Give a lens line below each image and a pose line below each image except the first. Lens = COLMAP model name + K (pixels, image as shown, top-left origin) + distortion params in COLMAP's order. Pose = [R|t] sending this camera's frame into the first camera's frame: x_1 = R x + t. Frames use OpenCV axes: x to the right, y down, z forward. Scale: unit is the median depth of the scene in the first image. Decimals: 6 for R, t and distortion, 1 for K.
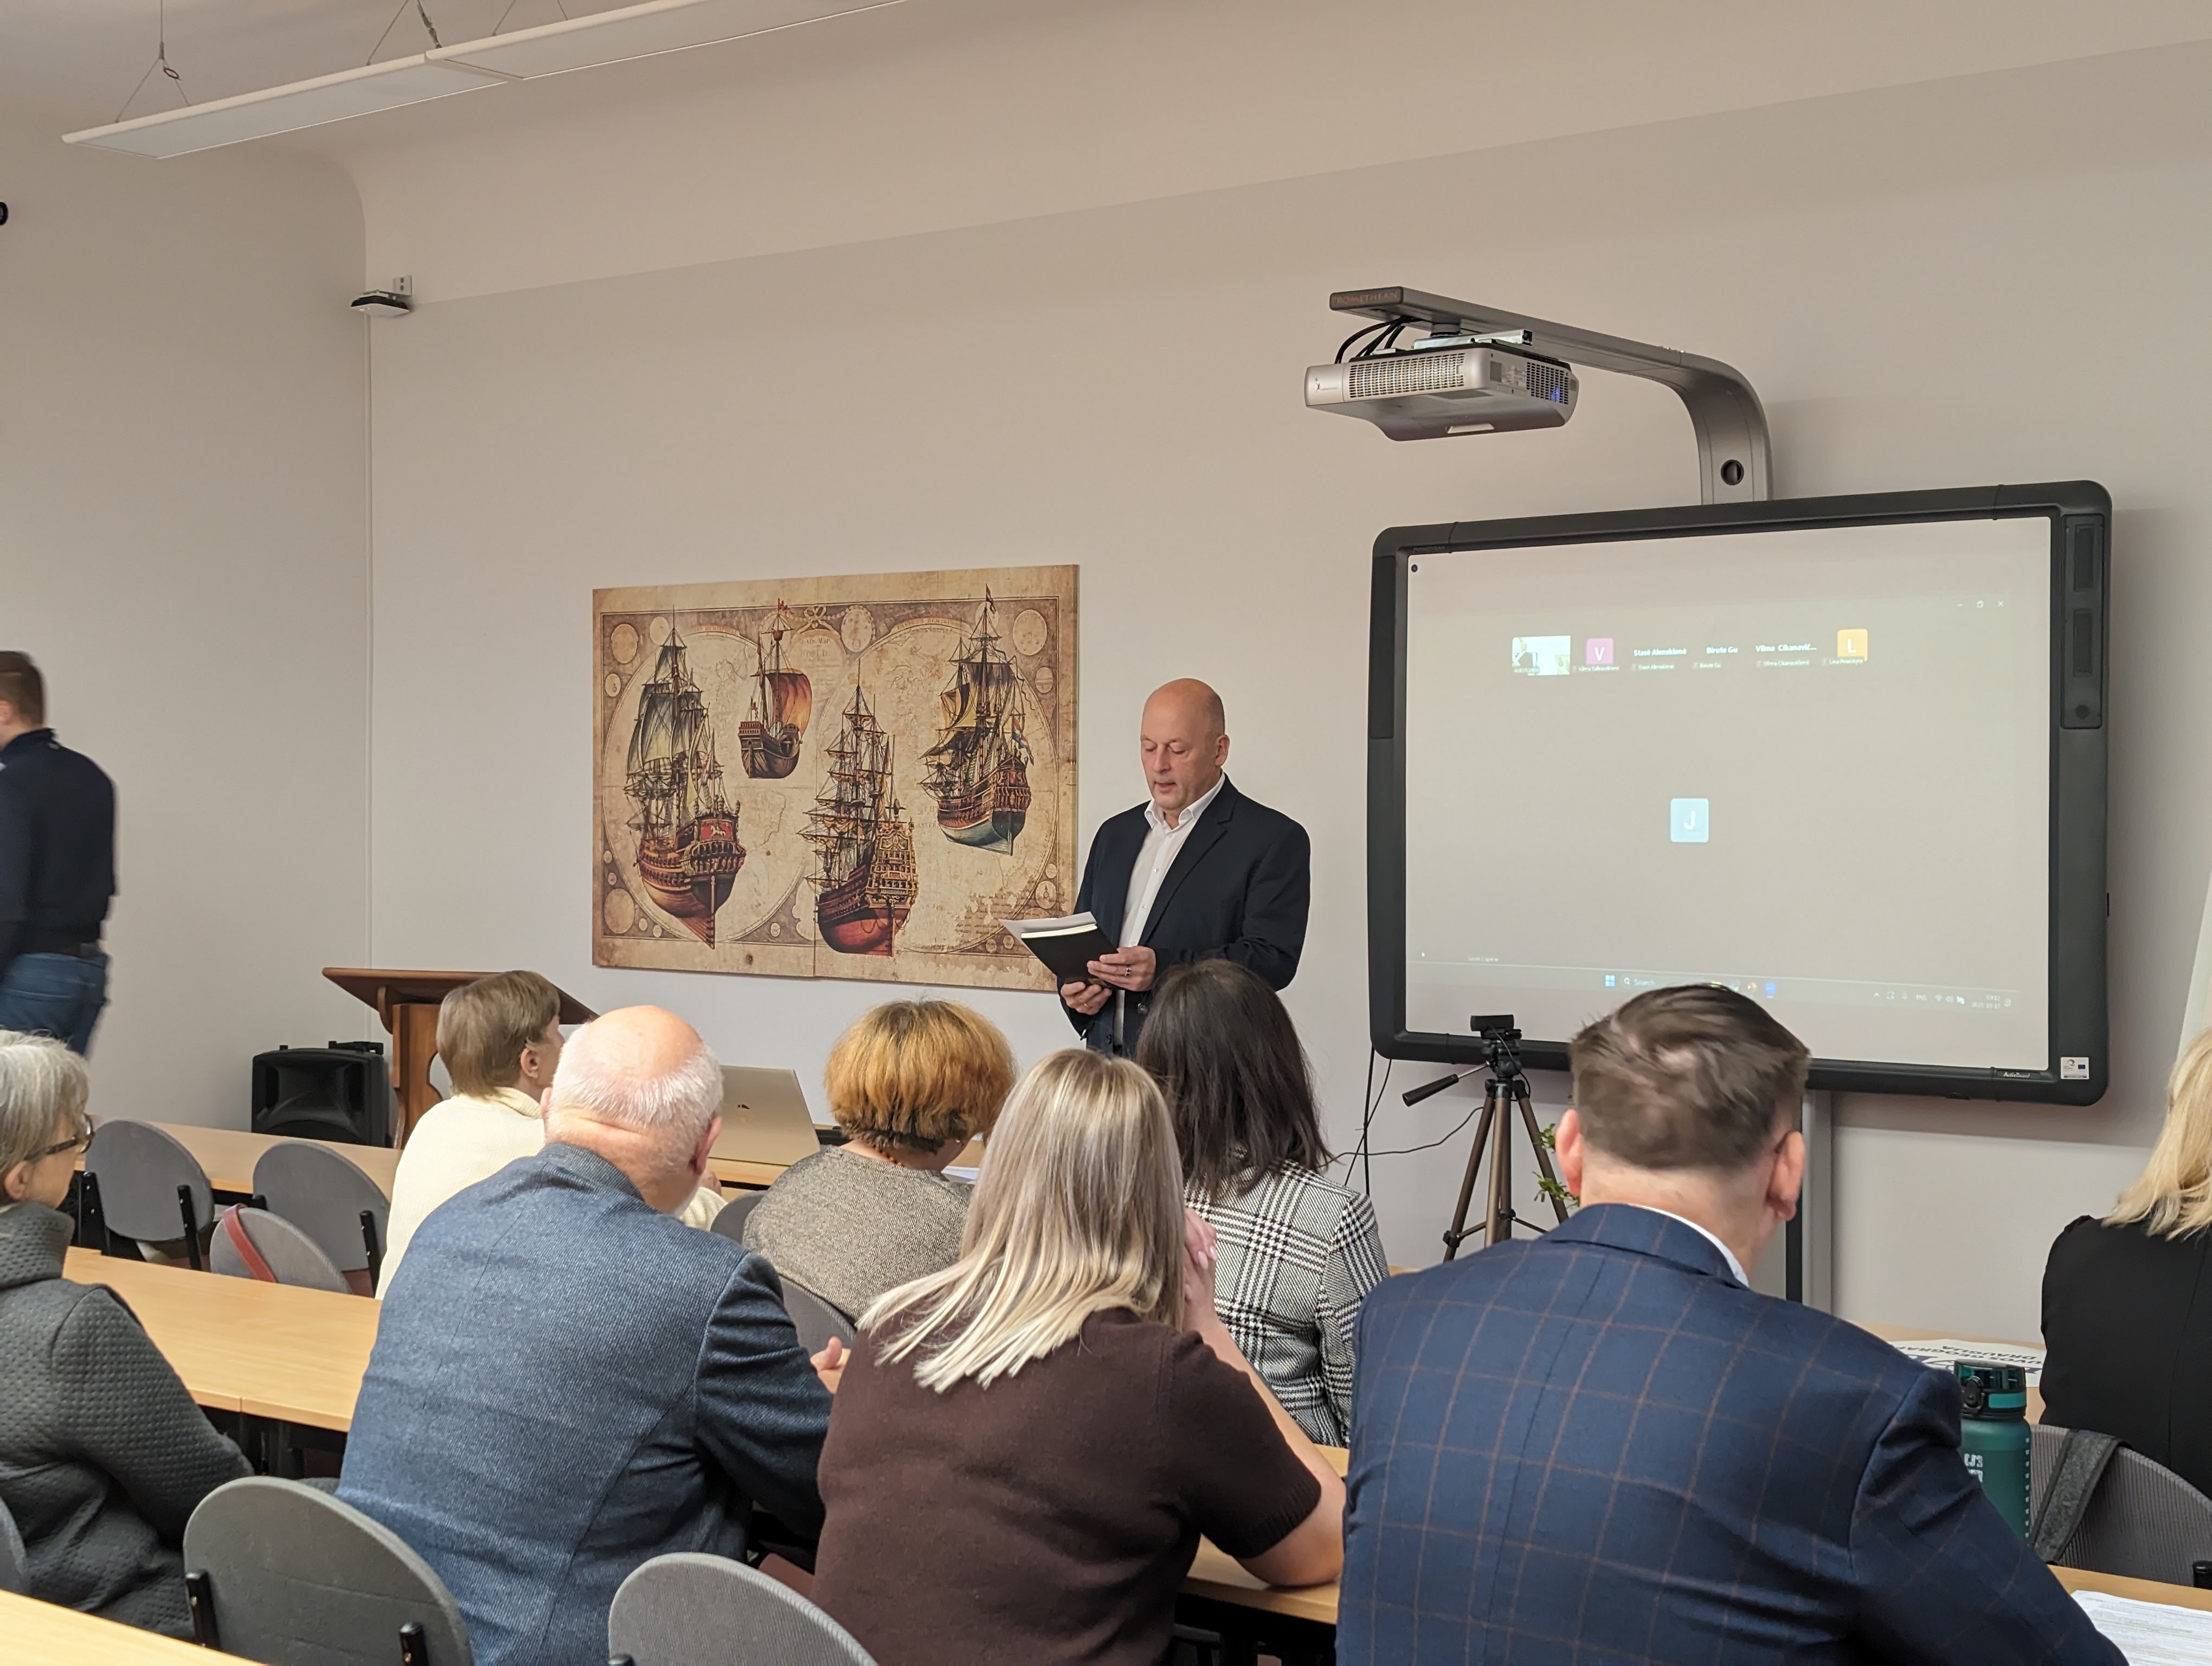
lens RADIAL K [[3179.2, 0, 1106.0], [0, 3179.2, 833.0], [0, 0, 1]] dist [0.259977, -1.292085]
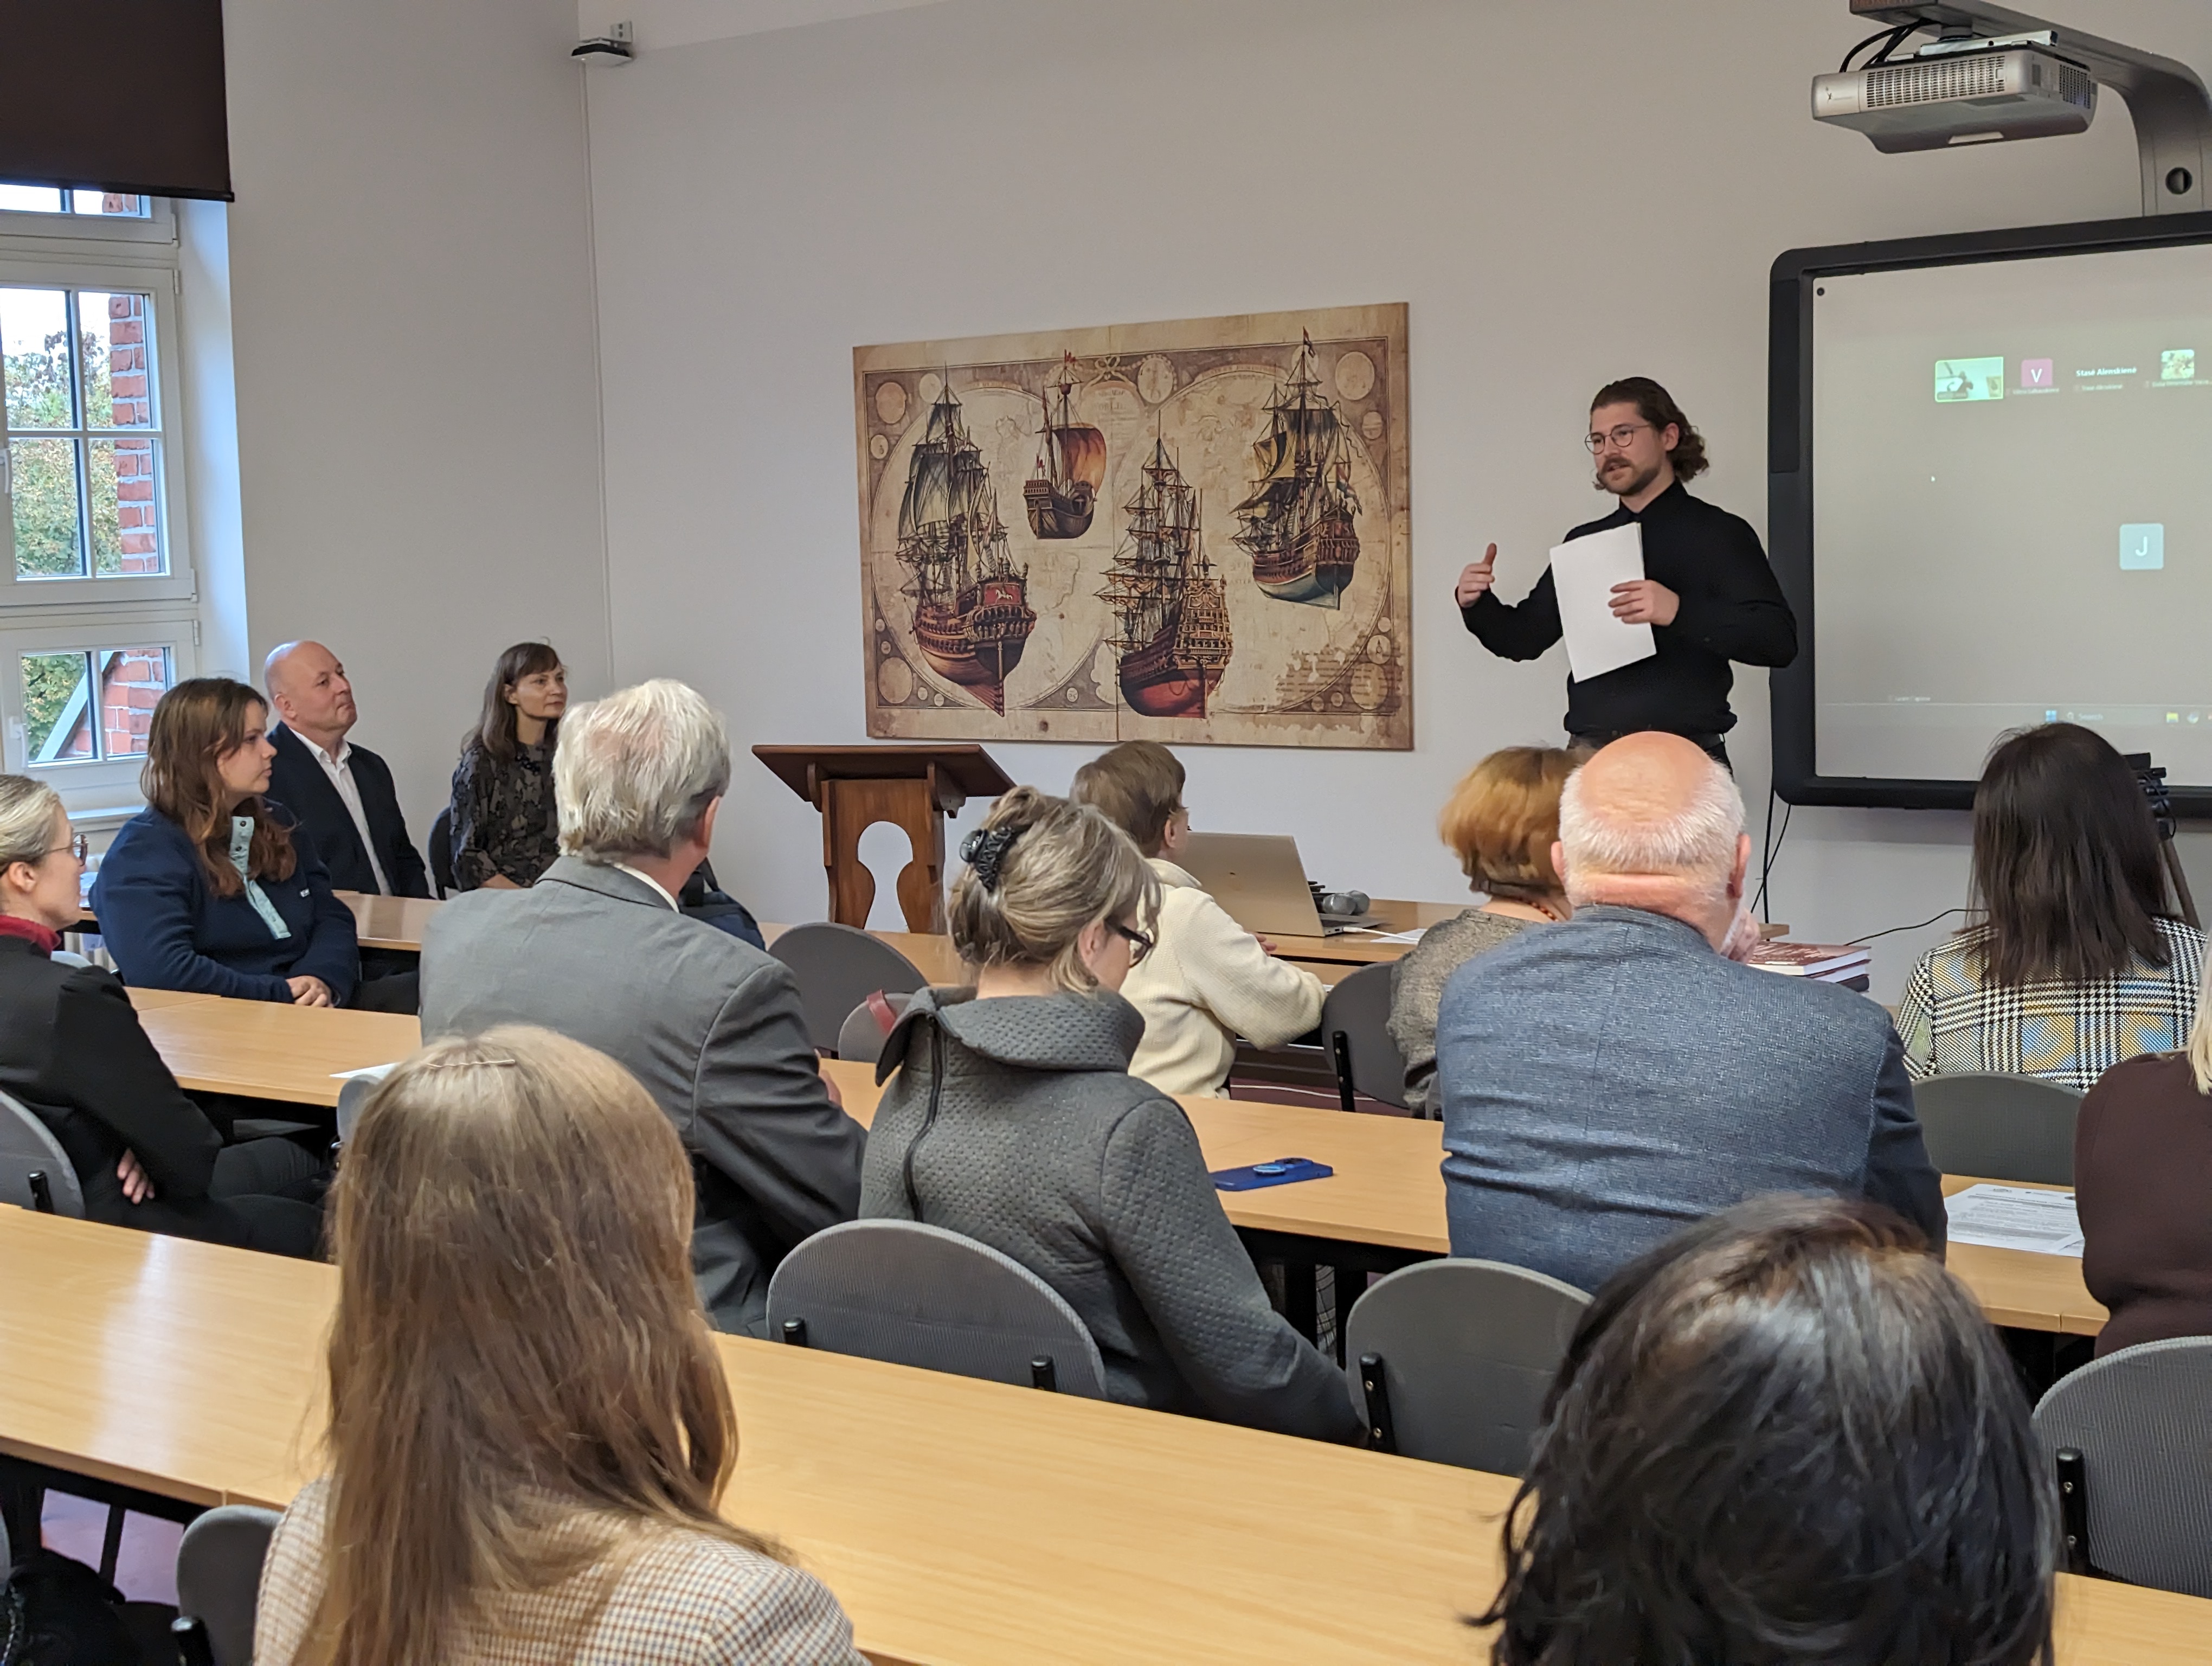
lens RADIAL K [[3179.2, 0, 1106.0], [0, 3179.2, 833.0], [0, 0, 1]] dist [0.259977, -1.292085]
pose [[0.999230, -0.033021, 0.021199, -0.120387], [0.031318, 0.996604, 0.076152, -0.001351], [-0.023641, -0.075429, 0.996871, 0.028641]]
